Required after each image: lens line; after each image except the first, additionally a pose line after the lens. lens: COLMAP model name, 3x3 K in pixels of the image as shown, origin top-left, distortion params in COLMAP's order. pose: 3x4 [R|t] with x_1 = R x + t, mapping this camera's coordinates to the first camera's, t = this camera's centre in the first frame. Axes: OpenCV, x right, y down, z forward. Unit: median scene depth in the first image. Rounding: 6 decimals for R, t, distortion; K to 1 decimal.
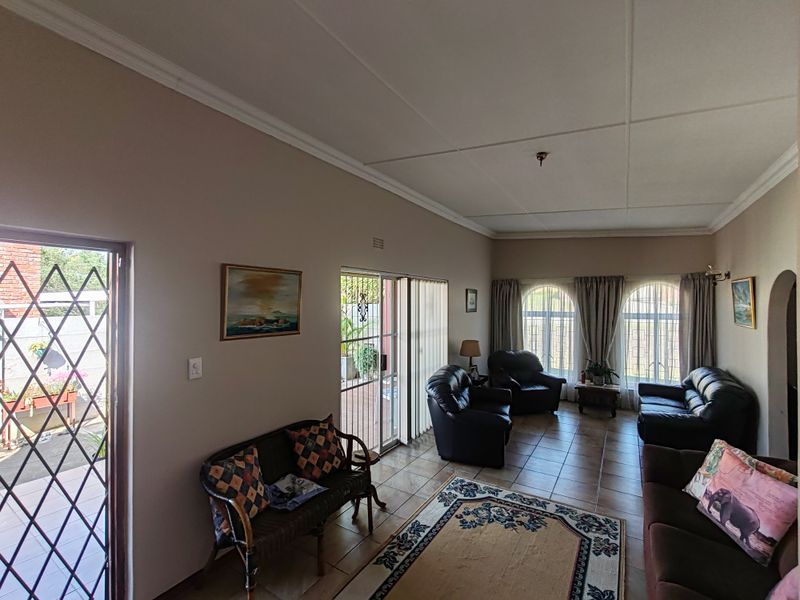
lens RADIAL K [[370.9, 0, 398.4], [0, 370.9, 299.0], [0, 0, 1]] dist [0.000718, -0.002165]
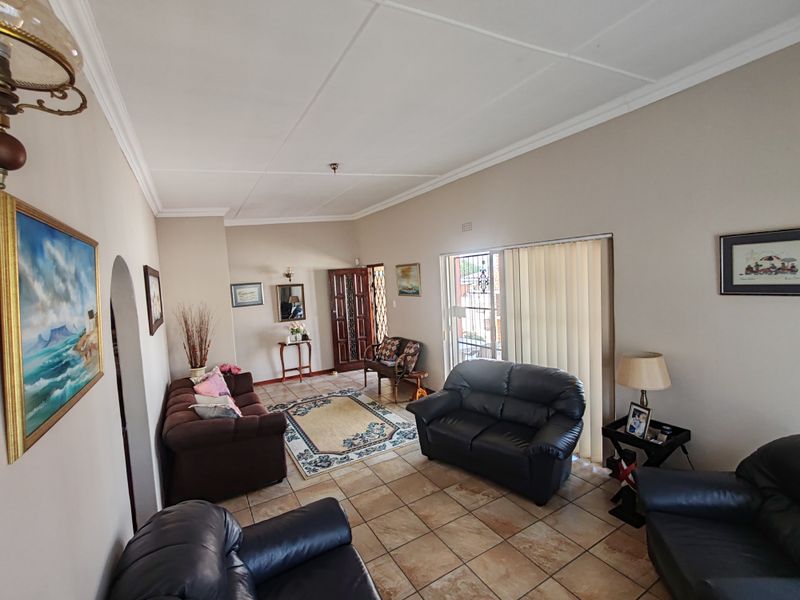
lens RADIAL K [[370.9, 0, 400.9], [0, 370.9, 302.4], [0, 0, 1]] dist [0.000718, -0.002165]
pose [[-0.478115, 0.085182, -0.874157, 1.415079], [0.058940, 0.996154, 0.064833, -0.004368], [0.876317, -0.020525, -0.481297, 1.808520]]
